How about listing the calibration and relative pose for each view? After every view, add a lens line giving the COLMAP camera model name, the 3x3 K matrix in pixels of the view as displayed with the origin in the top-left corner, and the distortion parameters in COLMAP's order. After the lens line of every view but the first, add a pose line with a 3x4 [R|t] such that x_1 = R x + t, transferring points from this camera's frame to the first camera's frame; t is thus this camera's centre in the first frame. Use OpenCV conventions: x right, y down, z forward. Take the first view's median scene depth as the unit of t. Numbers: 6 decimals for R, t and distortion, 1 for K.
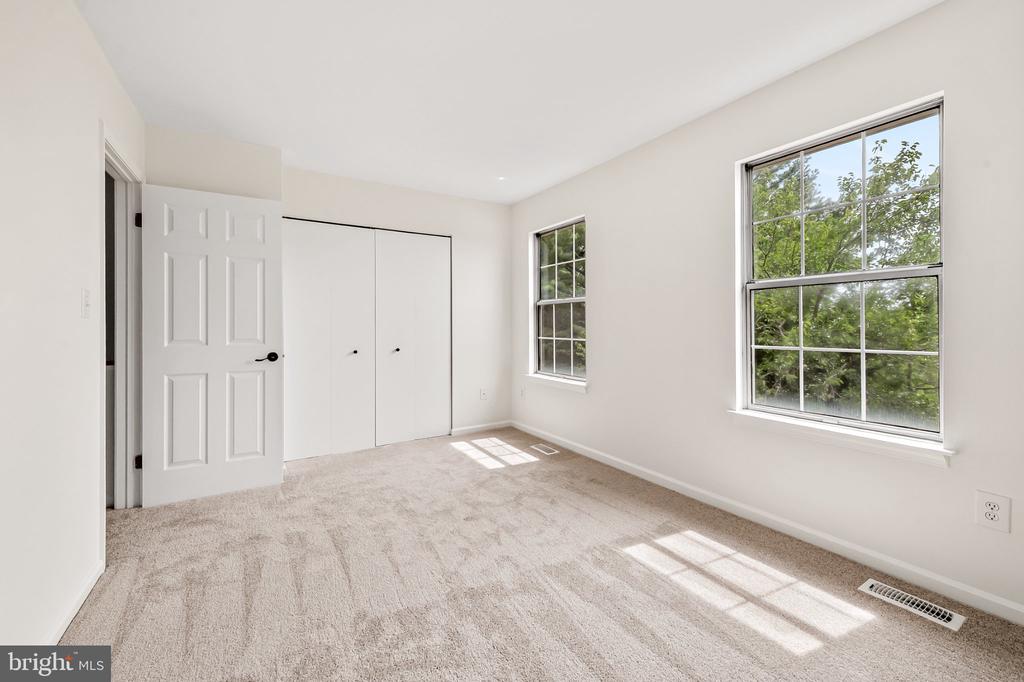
lens RADIAL K [[407.3, 0, 522.8], [0, 407.3, 325.2], [0, 0, 1]] dist [0.008951, -0.002543]
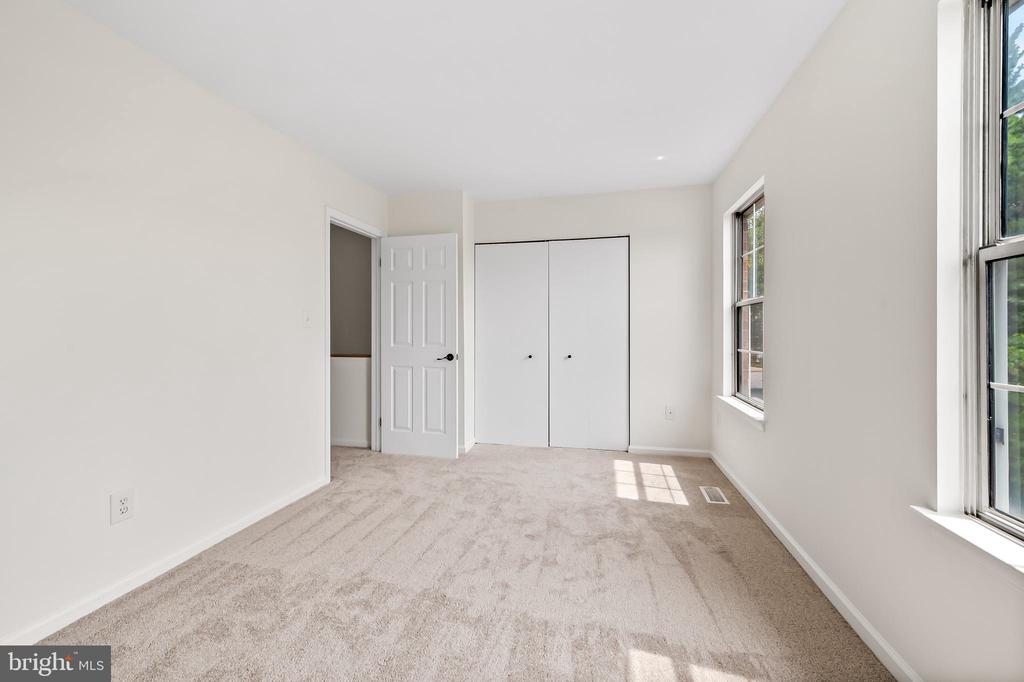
lens RADIAL K [[407.3, 0, 516.7], [0, 407.3, 332.9], [0, 0, 1]] dist [0.008951, -0.002543]
pose [[0.713559, 0.006330, -0.700567, 0.465928], [-0.003724, 0.999979, 0.005242, -0.005533], [0.700585, -0.001131, 0.713568, 0.271181]]
